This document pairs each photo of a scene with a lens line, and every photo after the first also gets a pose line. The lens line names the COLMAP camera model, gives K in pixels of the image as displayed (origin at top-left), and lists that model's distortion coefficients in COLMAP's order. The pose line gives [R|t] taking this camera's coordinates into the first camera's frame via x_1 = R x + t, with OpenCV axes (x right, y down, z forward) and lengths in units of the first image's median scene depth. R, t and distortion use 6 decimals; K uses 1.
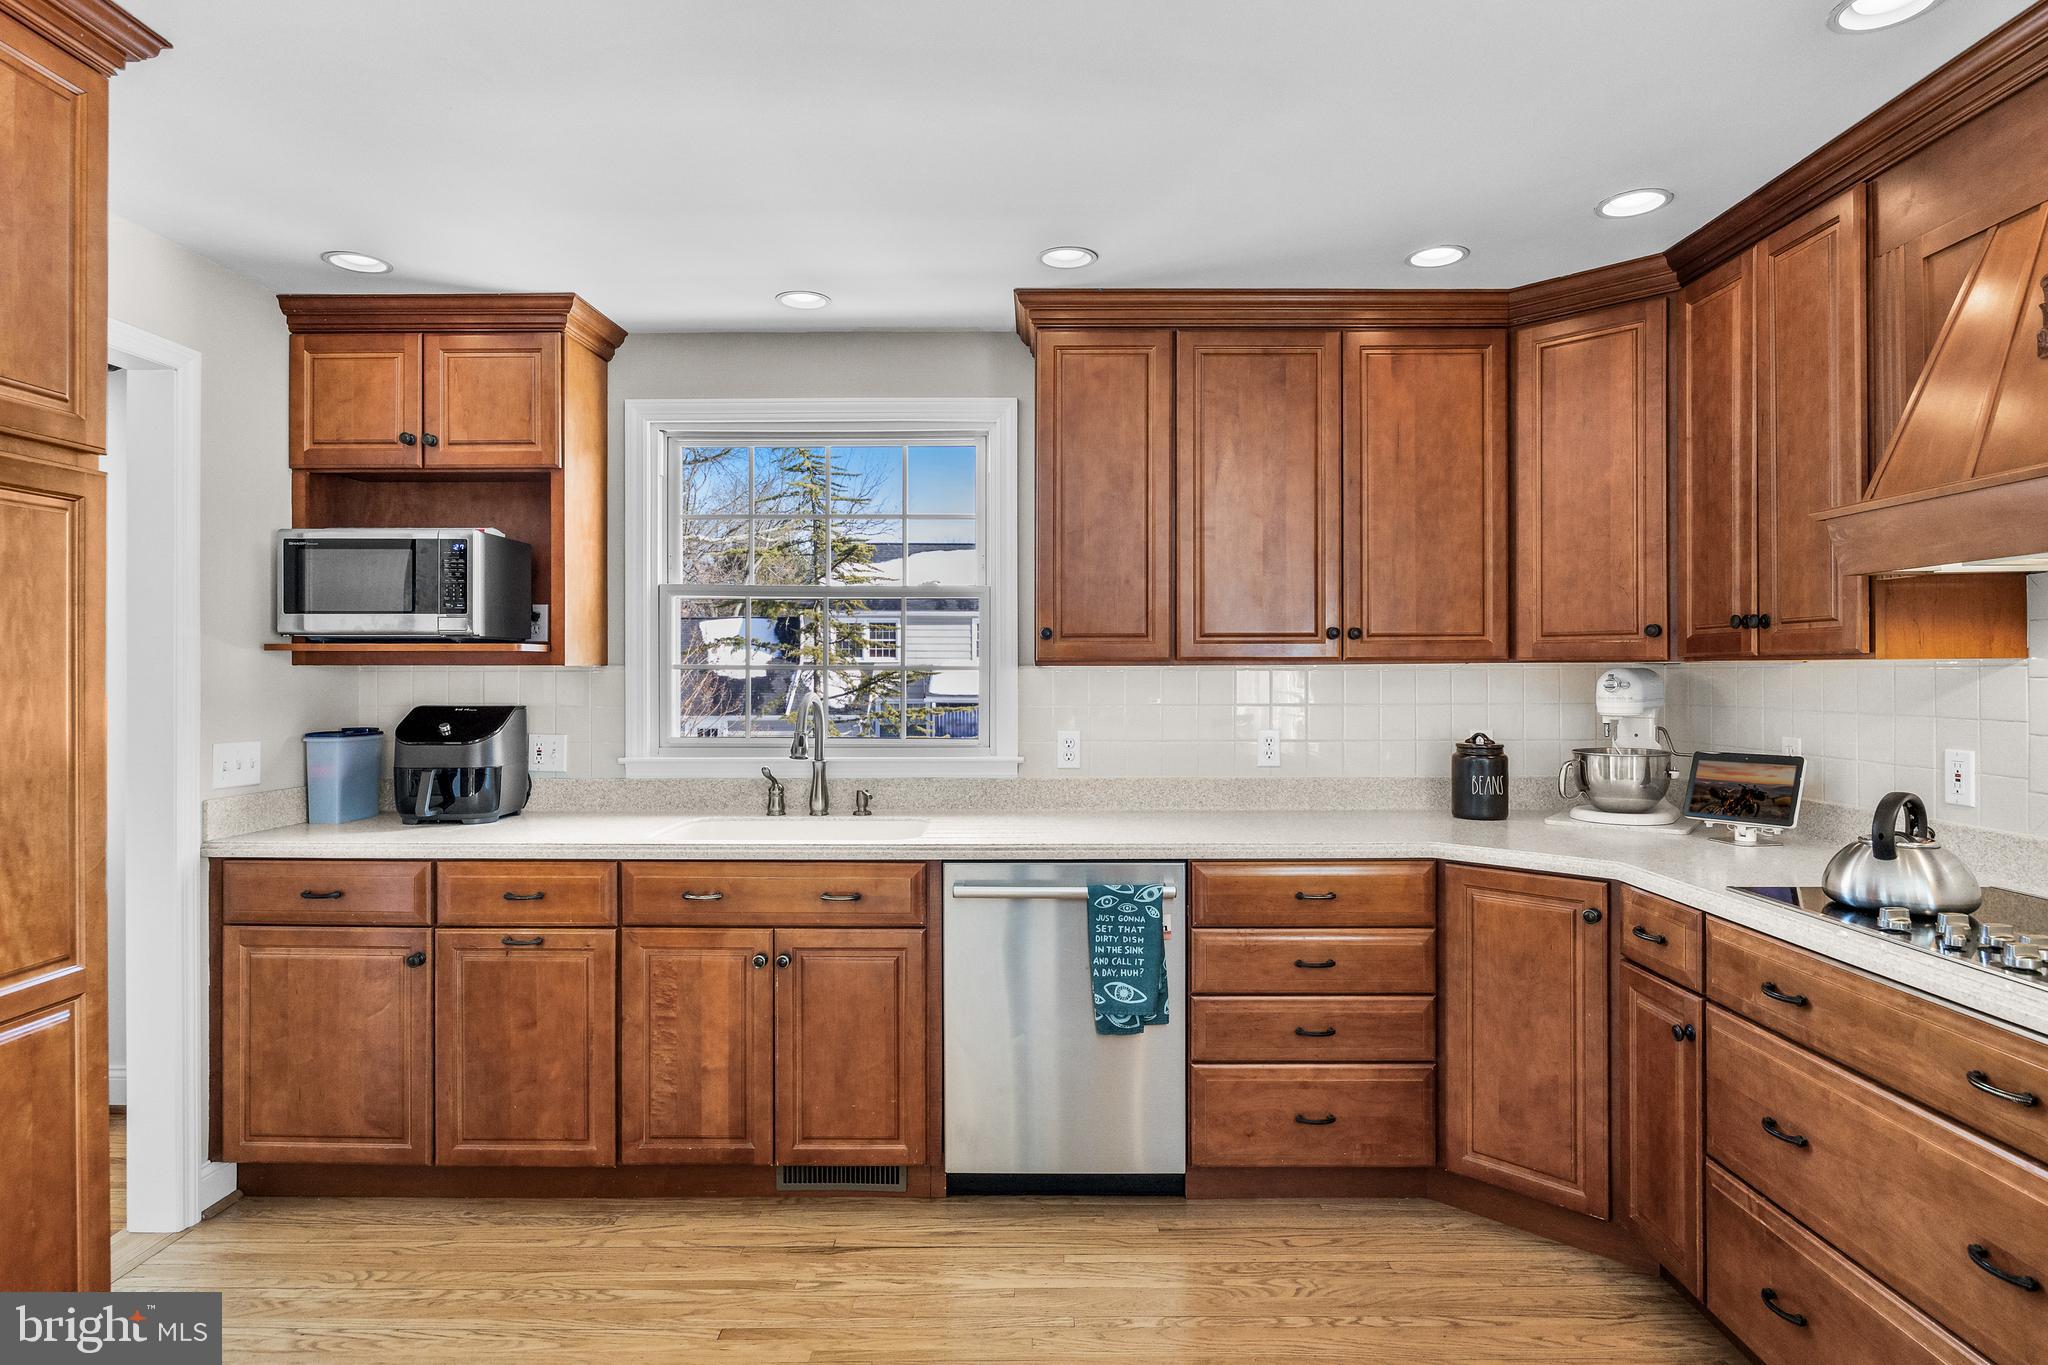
lens RADIAL K [[1086.1, 0, 1031.6], [0, 1086.1, 668.3], [0, 0, 1]] dist [-0.006439, -0.000245]
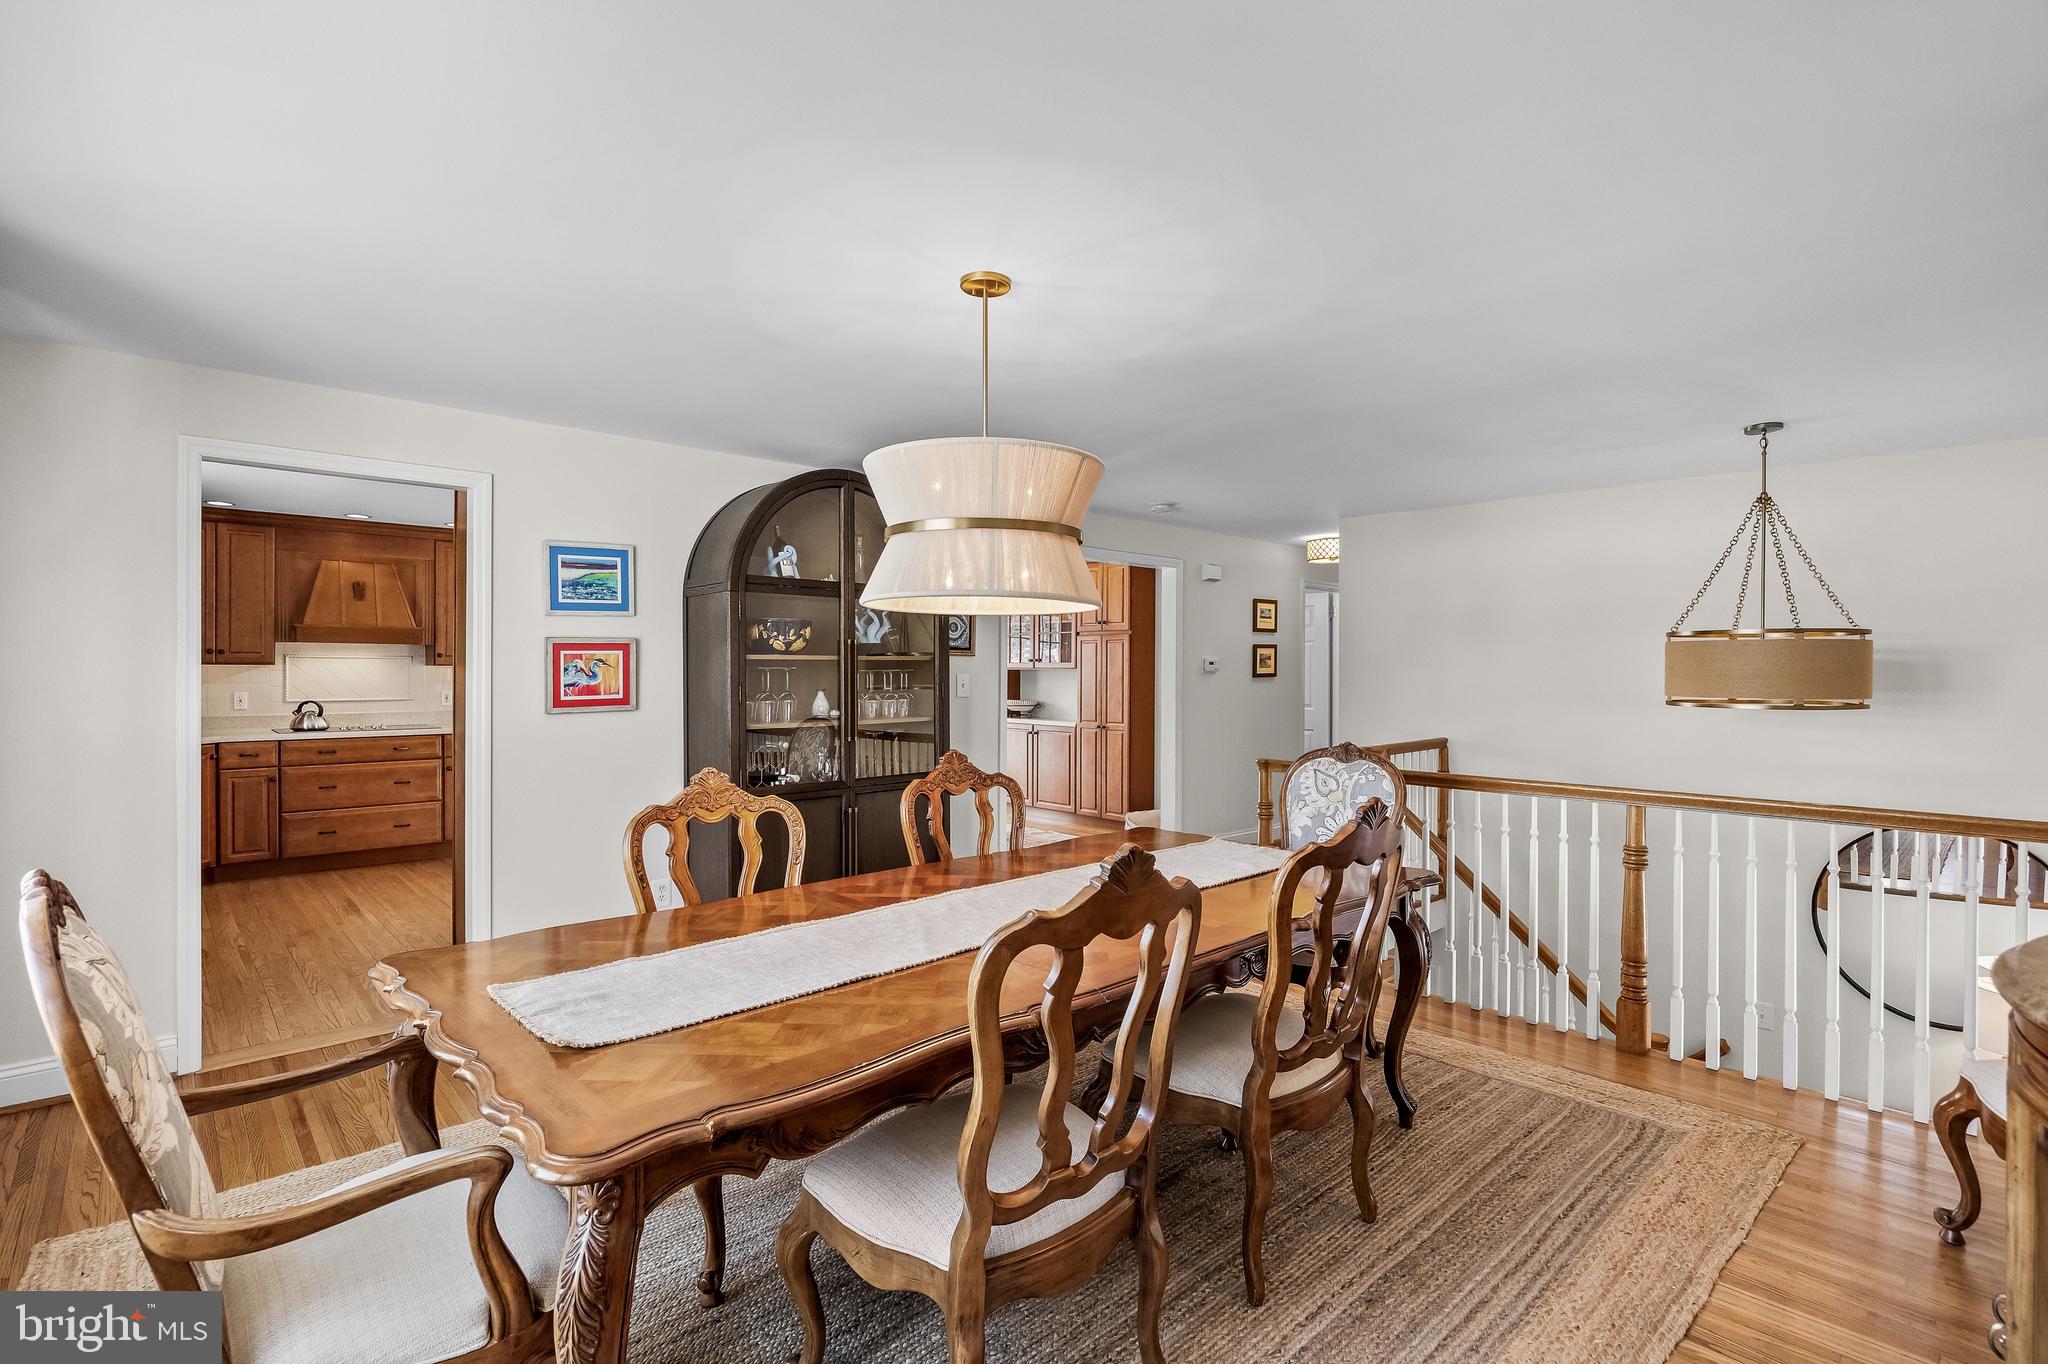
lens RADIAL K [[966.4, 0, 1024.6], [0, 966.4, 672.9], [0, 0, 1]] dist [-0.003584, -0.000303]
pose [[-0.684599, -0.005481, 0.728899, -2.428758], [-0.005651, 0.999982, 0.002211, -0.002818], [-0.728898, -0.002605, -0.684618, 1.061311]]
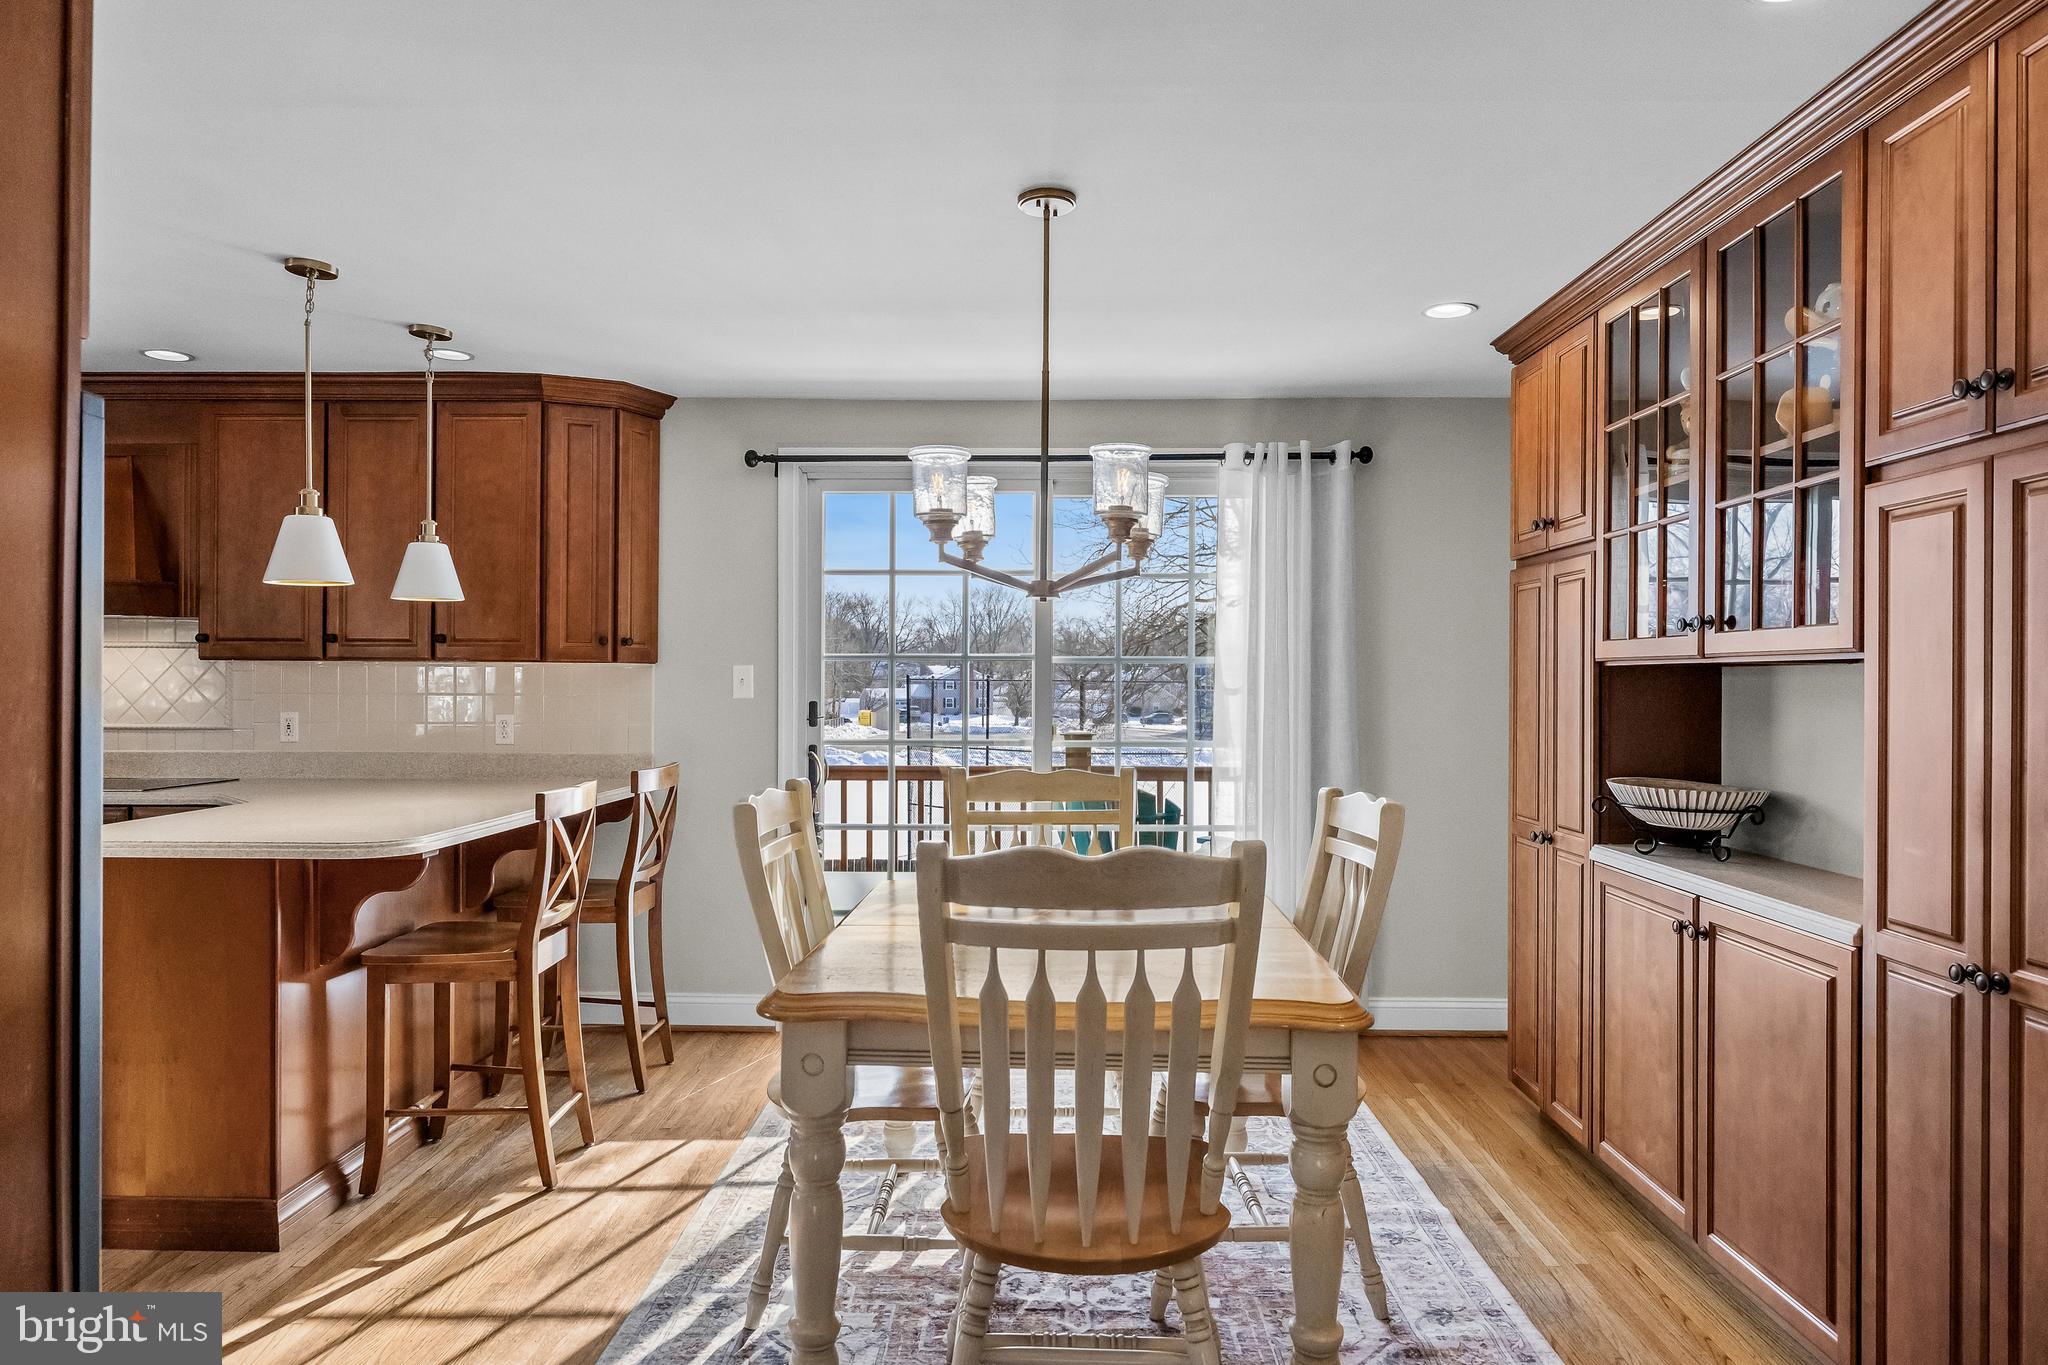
lens RADIAL K [[1269.1, 0, 1024.0], [0, 1269.1, 682.5], [0, 0, 1]] dist [0.003772, 0.000354]
pose [[0.017695, 0.001505, 0.999842, -1.062738], [-0.008046, 0.999967, -0.001362, 0.015998], [-0.999811, -0.008021, 0.017706, -0.691696]]
